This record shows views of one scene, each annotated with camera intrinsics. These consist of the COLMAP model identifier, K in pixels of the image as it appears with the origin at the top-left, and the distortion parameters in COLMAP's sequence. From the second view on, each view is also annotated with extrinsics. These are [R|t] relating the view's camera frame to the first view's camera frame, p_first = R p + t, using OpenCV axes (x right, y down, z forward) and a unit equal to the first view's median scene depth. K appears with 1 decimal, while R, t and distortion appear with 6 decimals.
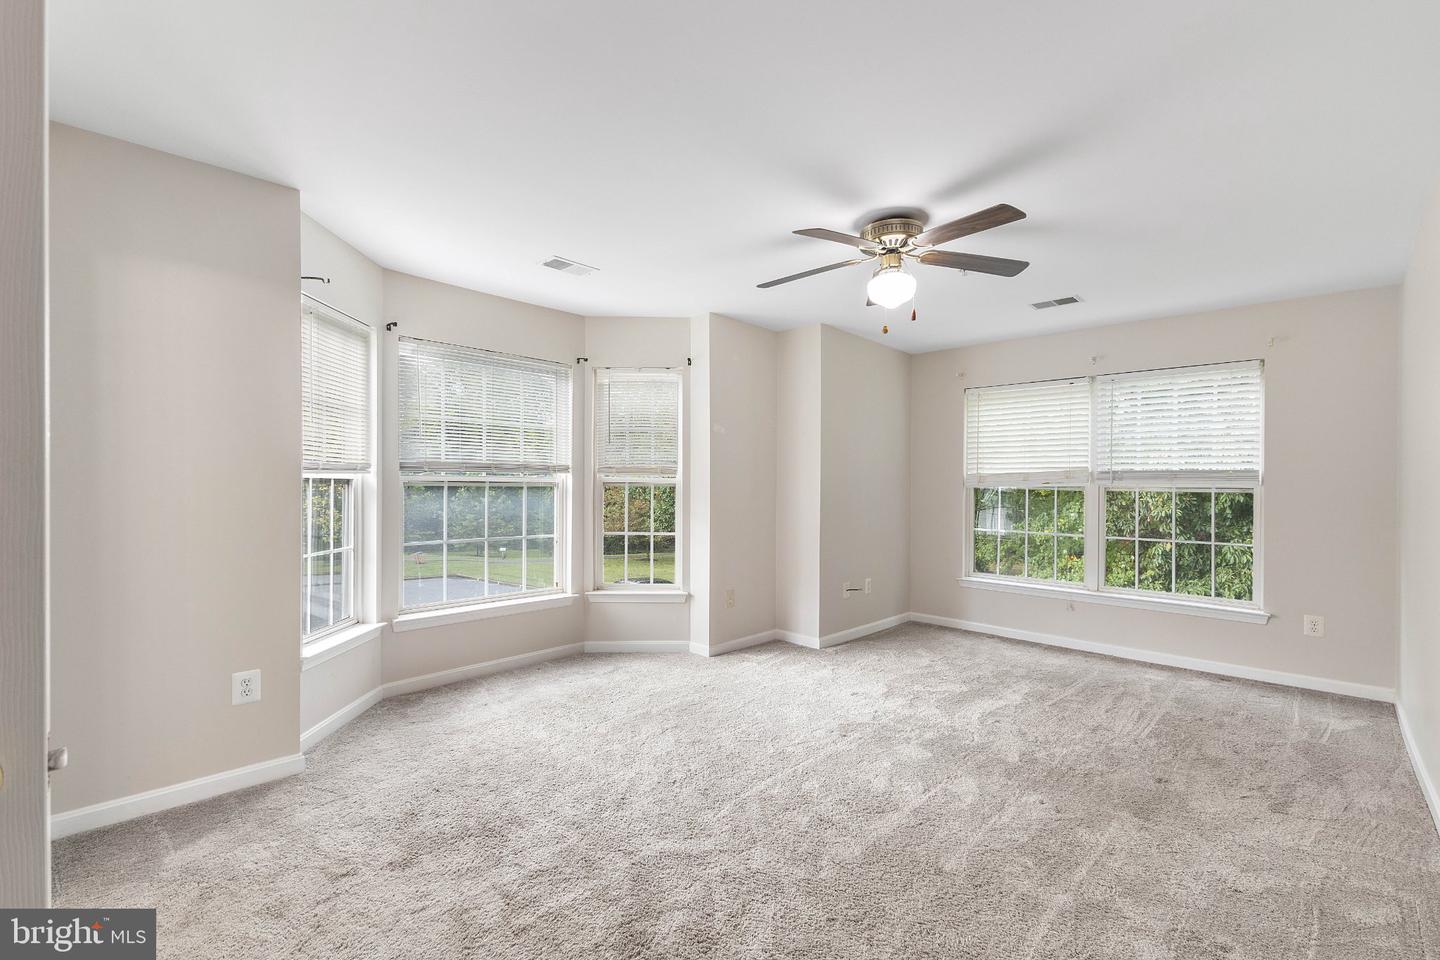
lens RADIAL K [[624.0, 0, 720.0], [0, 624.0, 480.0], [0, 0, 1]] dist [0.010551, -0.000016]
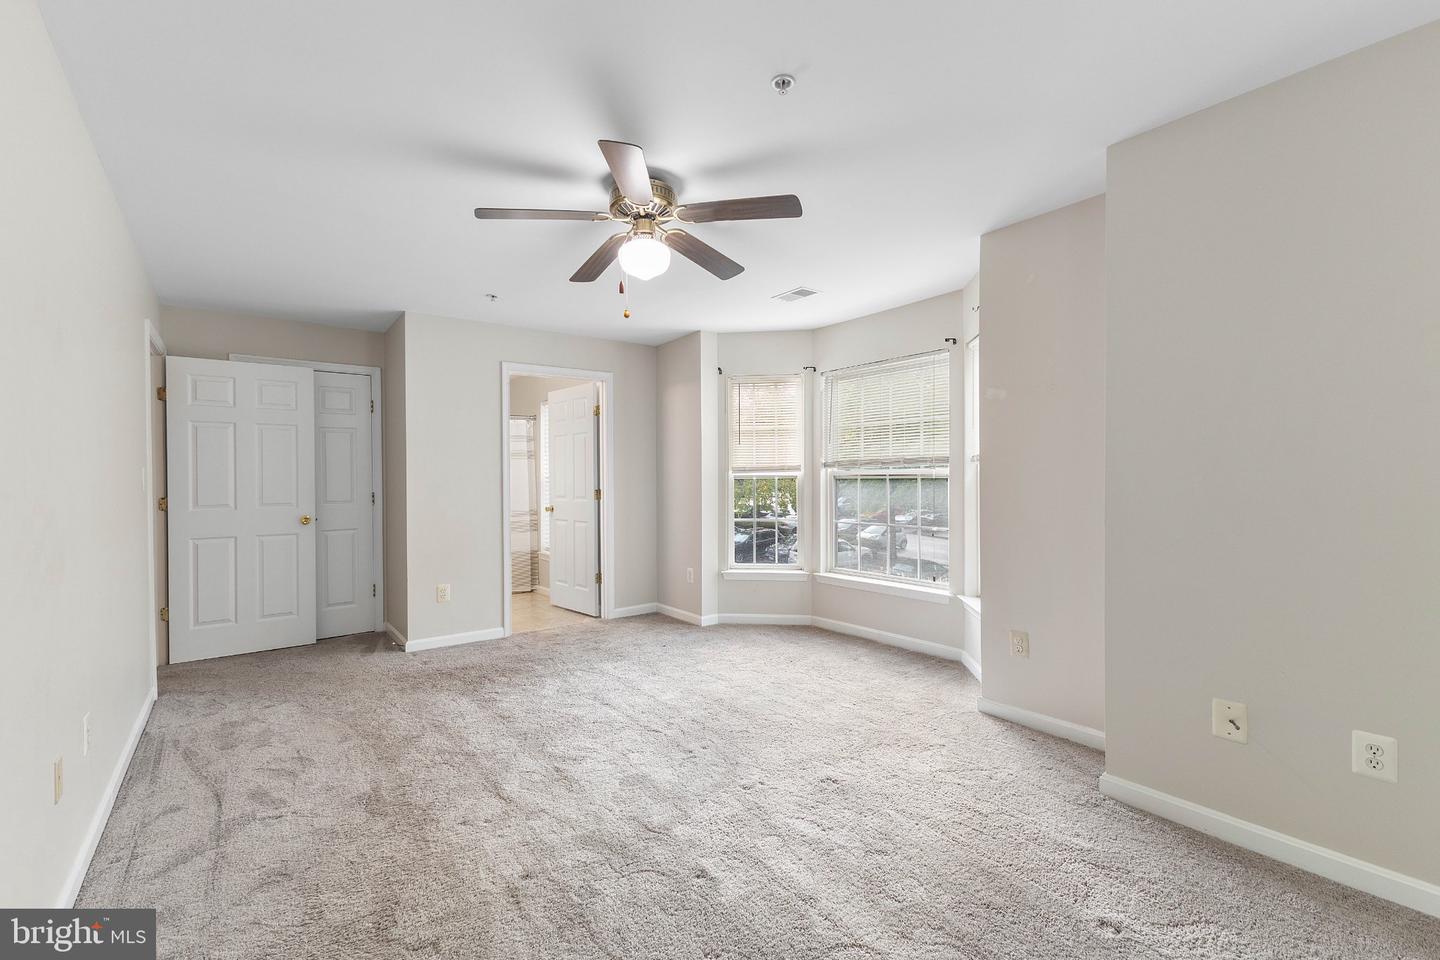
lens RADIAL K [[642.7, 0, 720.0], [0, 642.7, 480.0], [0, 0, 1]] dist [-0.000448, -0.000336]
pose [[-0.164195, -0.002185, -0.986425, 0.819205], [0.016478, 0.999852, -0.004958, 0.013555], [0.986290, -0.017068, -0.164135, 0.880202]]
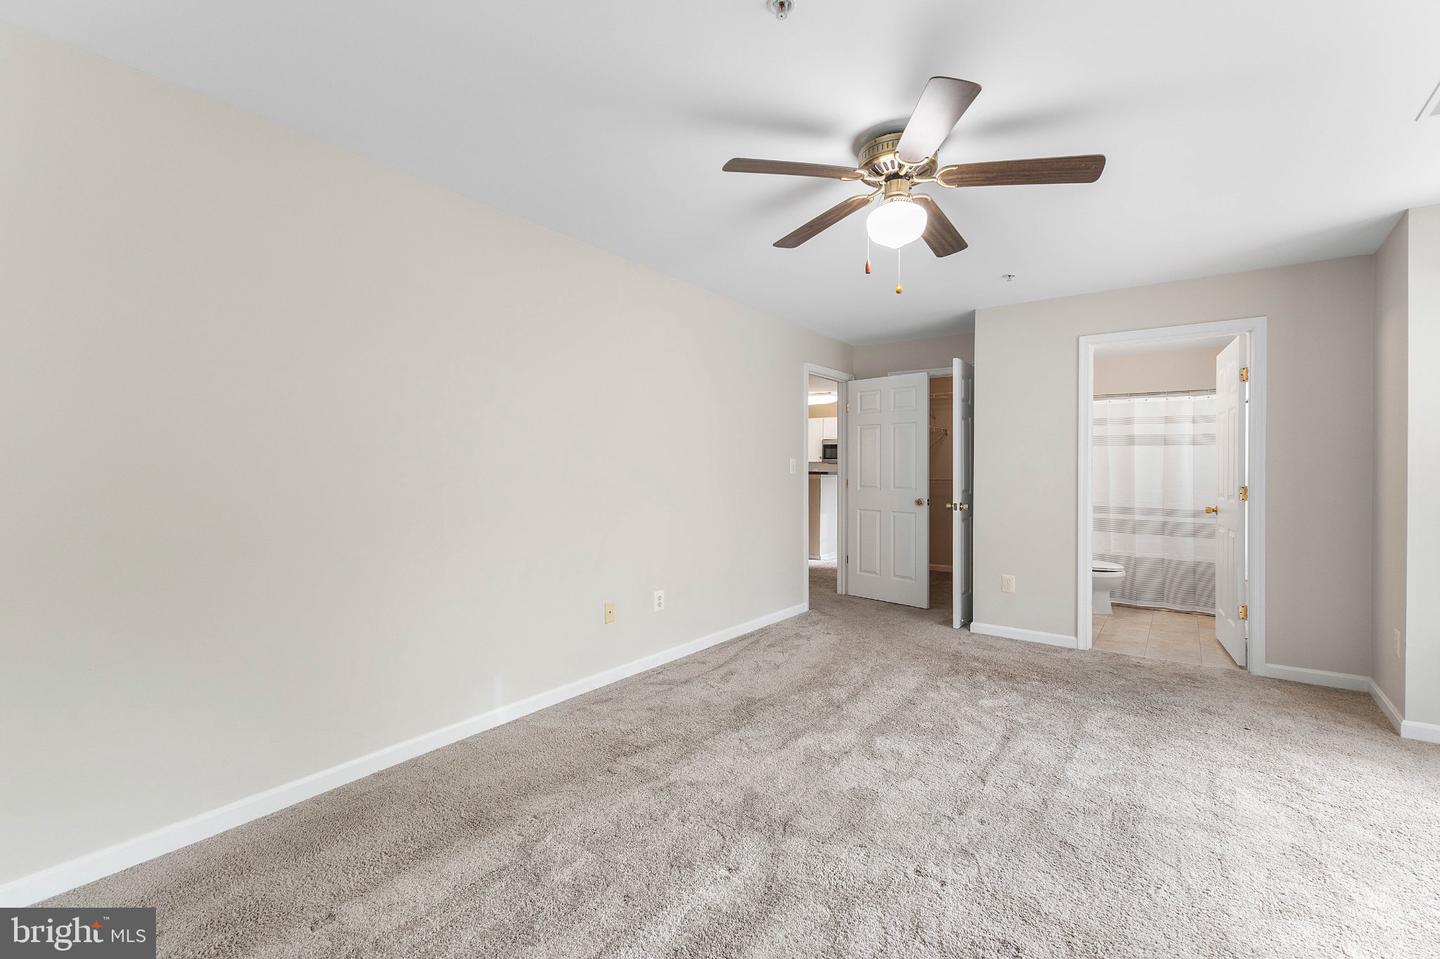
lens RADIAL K [[628.7, 0, 720.0], [0, 628.7, 479.5], [0, 0, 1]] dist [0.002324, -0.000005]
pose [[-0.994614, -0.009594, -0.103200, 0.404951], [-0.010867, 0.999872, 0.011773, 0.008321], [0.103074, 0.012831, -0.994591, 1.248133]]
